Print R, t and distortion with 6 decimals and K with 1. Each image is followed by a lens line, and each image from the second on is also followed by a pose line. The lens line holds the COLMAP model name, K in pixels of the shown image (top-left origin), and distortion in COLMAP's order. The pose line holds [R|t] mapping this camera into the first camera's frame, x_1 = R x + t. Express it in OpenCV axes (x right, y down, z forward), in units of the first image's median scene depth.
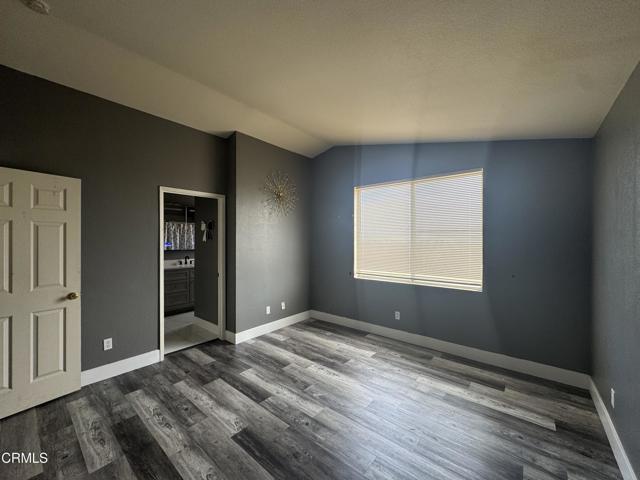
lens RADIAL K [[256.5, 0, 320.0], [0, 256.5, 240.0], [0, 0, 1]] dist [-0.003078, -0.000262]
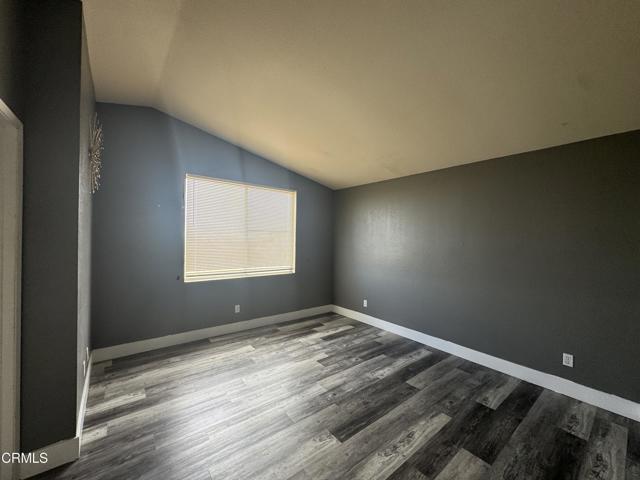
lens RADIAL K [[256.5, 0, 320.0], [0, 256.5, 240.0], [0, 0, 1]] dist [-0.003078, -0.000262]
pose [[0.201087, -0.003220, 0.979568, -0.769566], [-0.015263, 0.999863, 0.006420, -0.002835], [-0.979454, -0.016242, 0.201011, 0.525855]]
